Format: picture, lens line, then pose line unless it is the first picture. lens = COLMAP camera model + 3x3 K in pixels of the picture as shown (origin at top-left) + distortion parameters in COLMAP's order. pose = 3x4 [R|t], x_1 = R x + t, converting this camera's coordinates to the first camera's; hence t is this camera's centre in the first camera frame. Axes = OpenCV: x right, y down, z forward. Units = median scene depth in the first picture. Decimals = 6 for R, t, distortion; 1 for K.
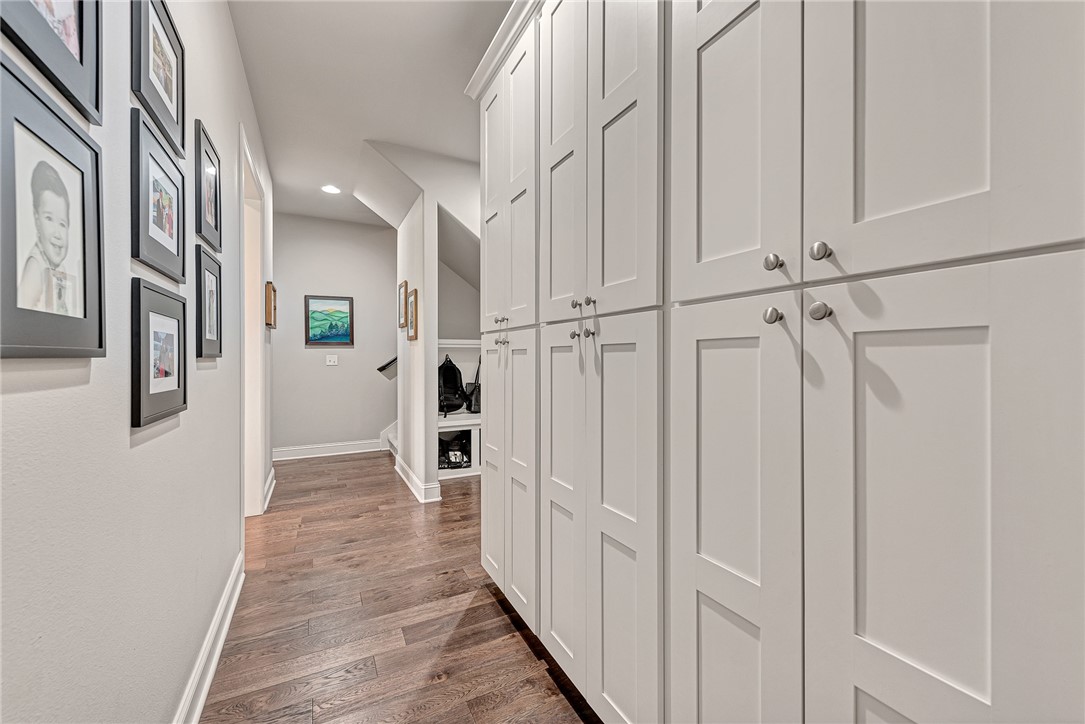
lens RADIAL K [[433.6, 0, 544.0], [0, 433.6, 358.9], [0, 0, 1]] dist [0.013830, -0.005390]
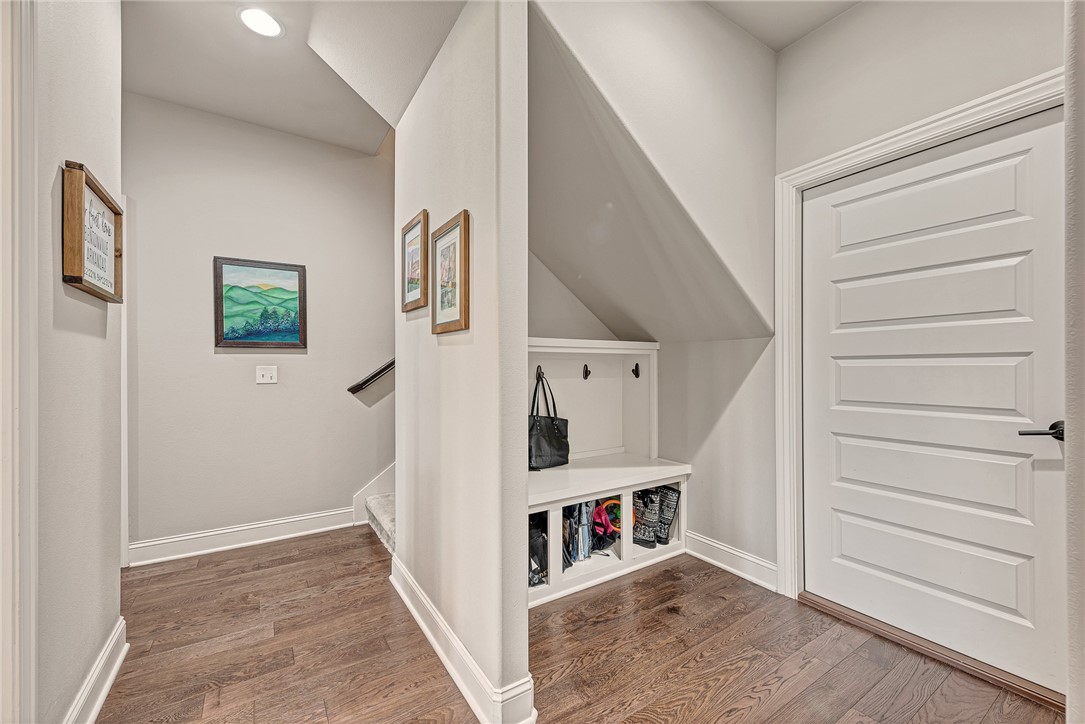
lens RADIAL K [[433.6, 0, 539.7], [0, 433.6, 366.6], [0, 0, 1]] dist [0.013830, -0.005390]
pose [[0.995572, -0.001773, 0.093982, -0.190044], [0.002182, 0.999989, -0.004250, -0.004136], [-0.093973, 0.004436, 0.995565, 0.408601]]
